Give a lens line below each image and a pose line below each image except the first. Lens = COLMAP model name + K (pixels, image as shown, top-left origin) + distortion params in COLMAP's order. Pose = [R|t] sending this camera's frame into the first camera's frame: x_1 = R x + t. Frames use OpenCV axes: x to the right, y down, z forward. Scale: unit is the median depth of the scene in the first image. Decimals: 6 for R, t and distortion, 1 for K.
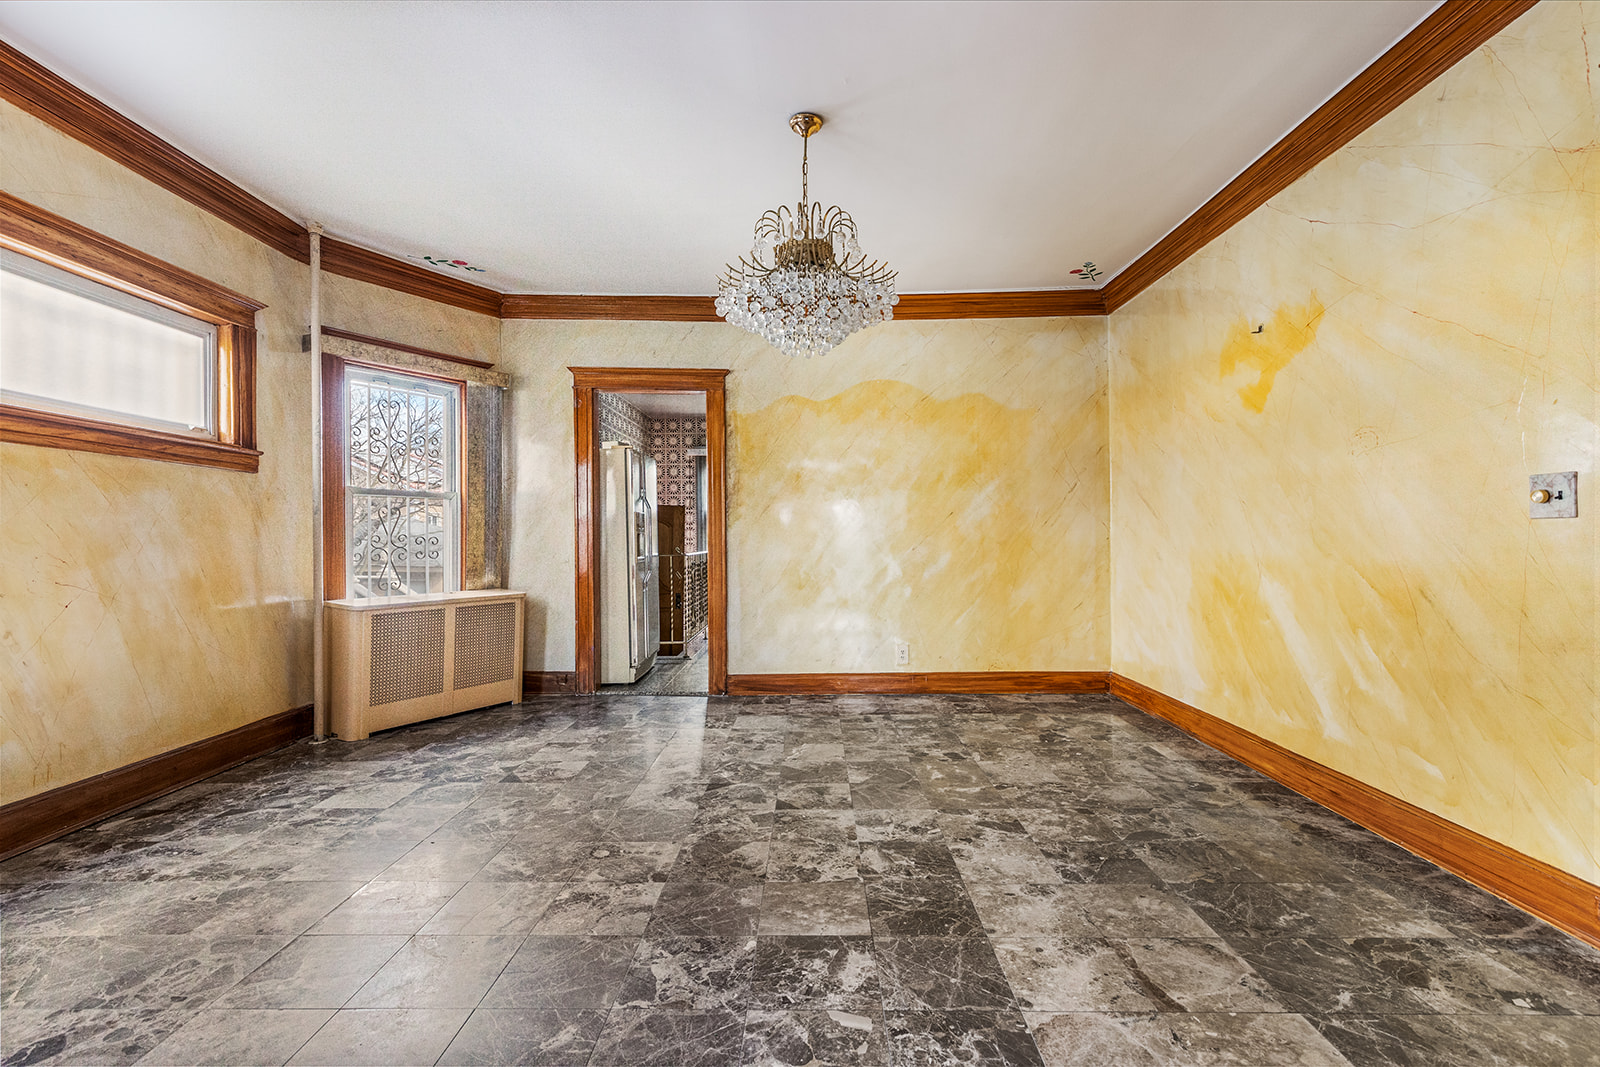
lens RADIAL K [[724.2, 0, 802.8], [0, 724.2, 539.5], [0, 0, 1]] dist [-0.002358, -0.000152]
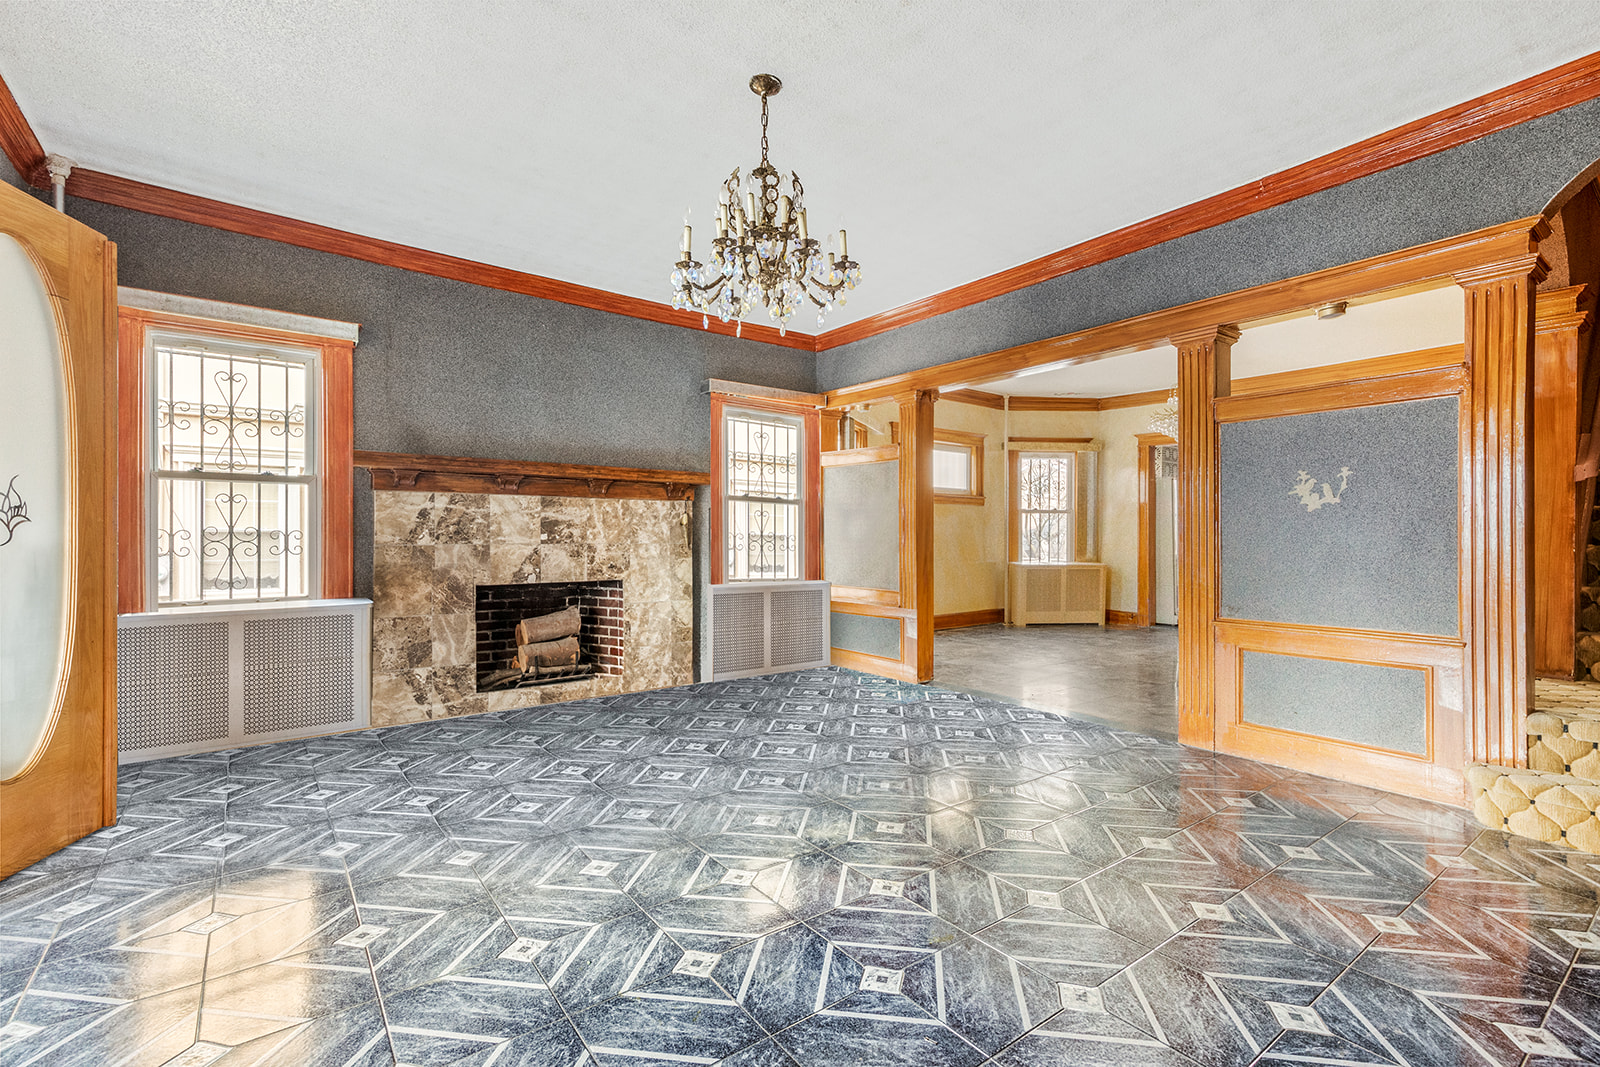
lens RADIAL K [[724.2, 0, 800.2], [0, 724.2, 535.9], [0, 0, 1]] dist [-0.002358, -0.000152]
pose [[0.614582, 0.002840, -0.788848, 0.615756], [-0.001287, 0.999996, 0.002597, -0.003146], [0.788852, -0.000581, 0.614583, -0.769147]]
